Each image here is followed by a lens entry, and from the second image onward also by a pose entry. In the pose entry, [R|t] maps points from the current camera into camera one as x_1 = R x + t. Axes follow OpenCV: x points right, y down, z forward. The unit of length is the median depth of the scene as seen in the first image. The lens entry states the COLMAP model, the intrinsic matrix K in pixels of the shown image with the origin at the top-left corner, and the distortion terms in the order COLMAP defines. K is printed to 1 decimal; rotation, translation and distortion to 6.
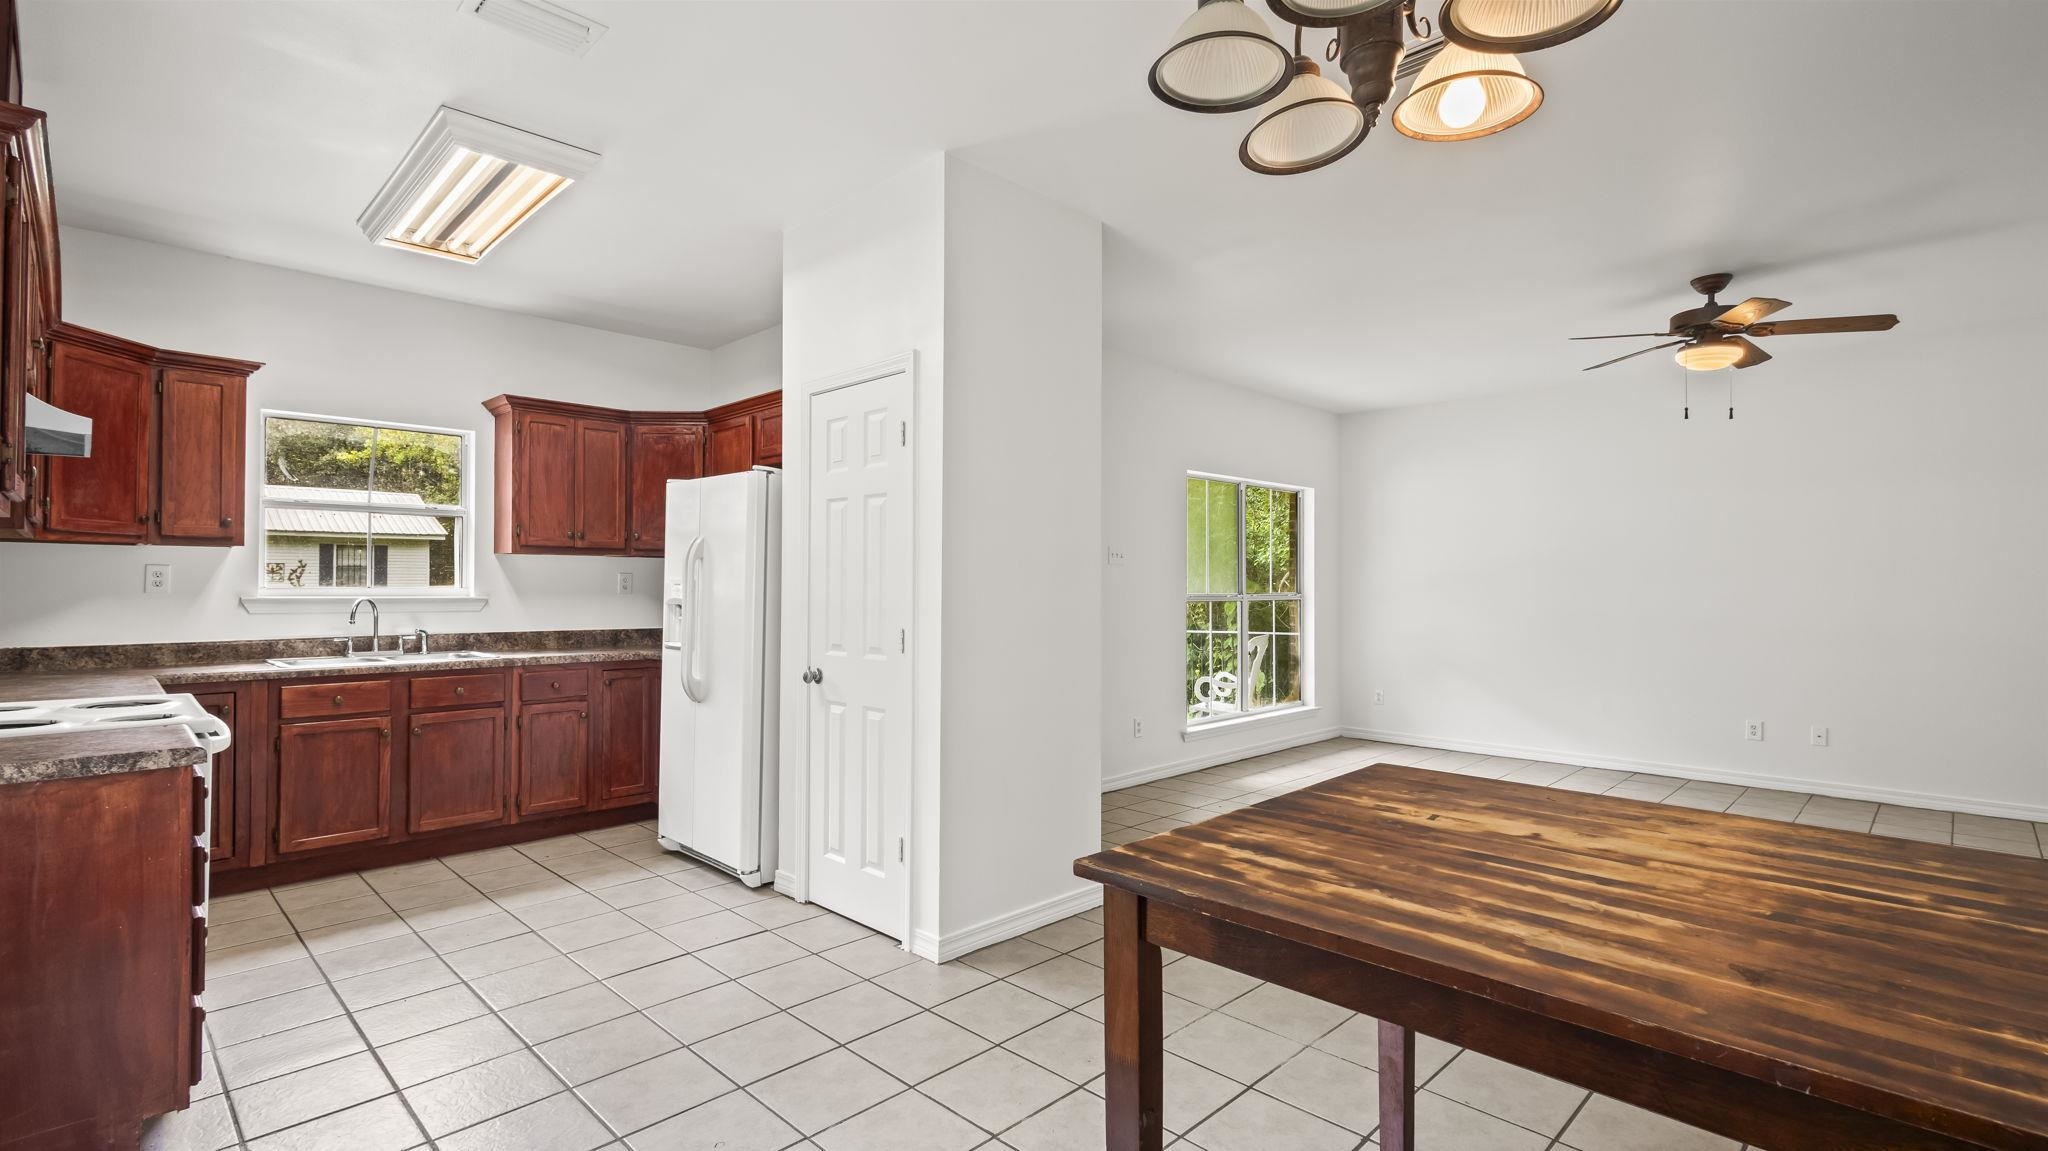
lens RADIAL K [[930.6, 0, 1024.0], [0, 930.6, 575.5], [0, 0, 1]] dist [0.015553, -0.007925]
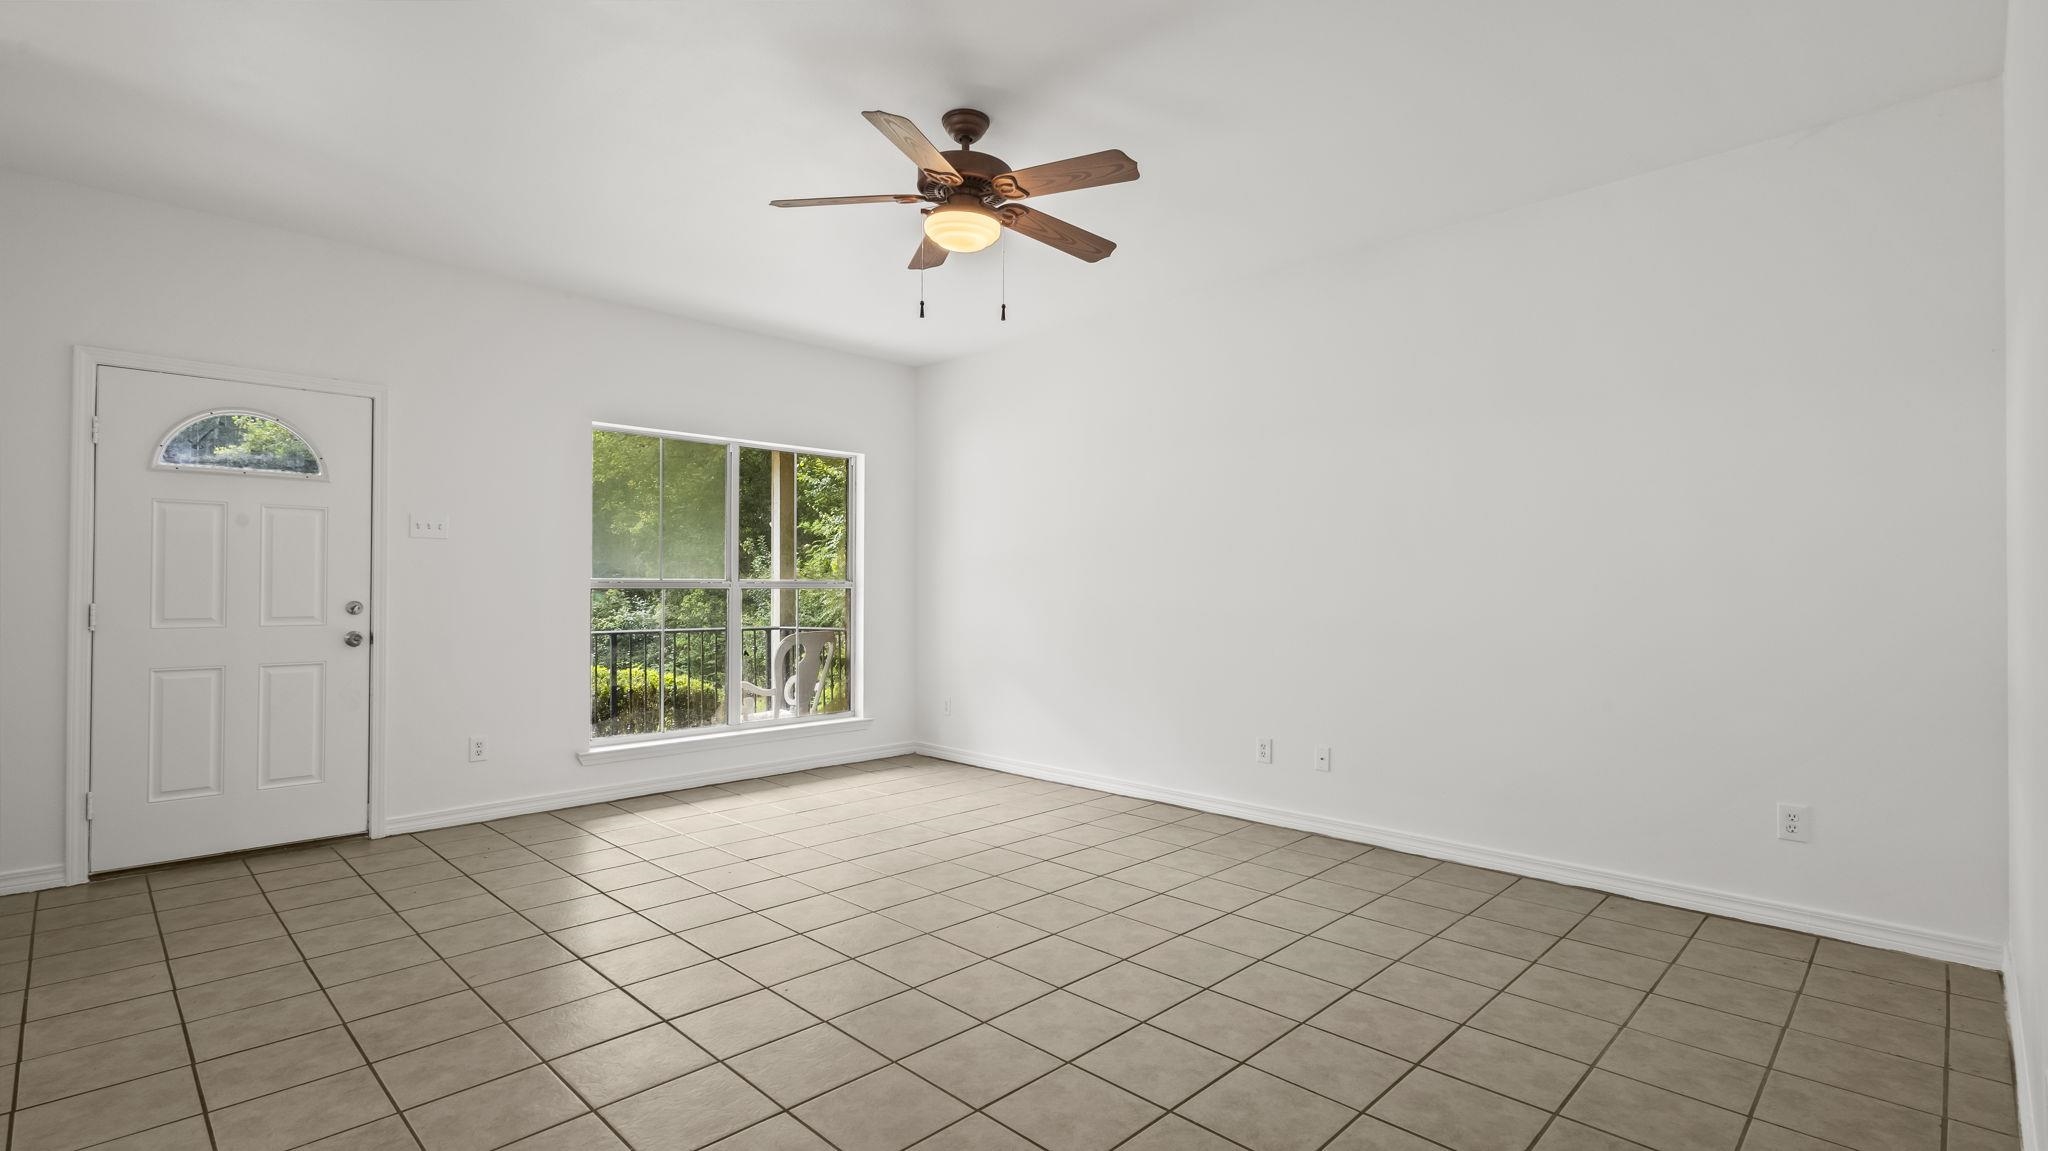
lens RADIAL K [[930.6, 0, 1024.0], [0, 930.6, 575.5], [0, 0, 1]] dist [0.015553, -0.007925]
pose [[0.999995, -0.000015, 0.003064, 0.120115], [0.000031, 0.999987, -0.005105, 0.004893], [-0.003064, 0.005105, 0.999982, 0.046284]]
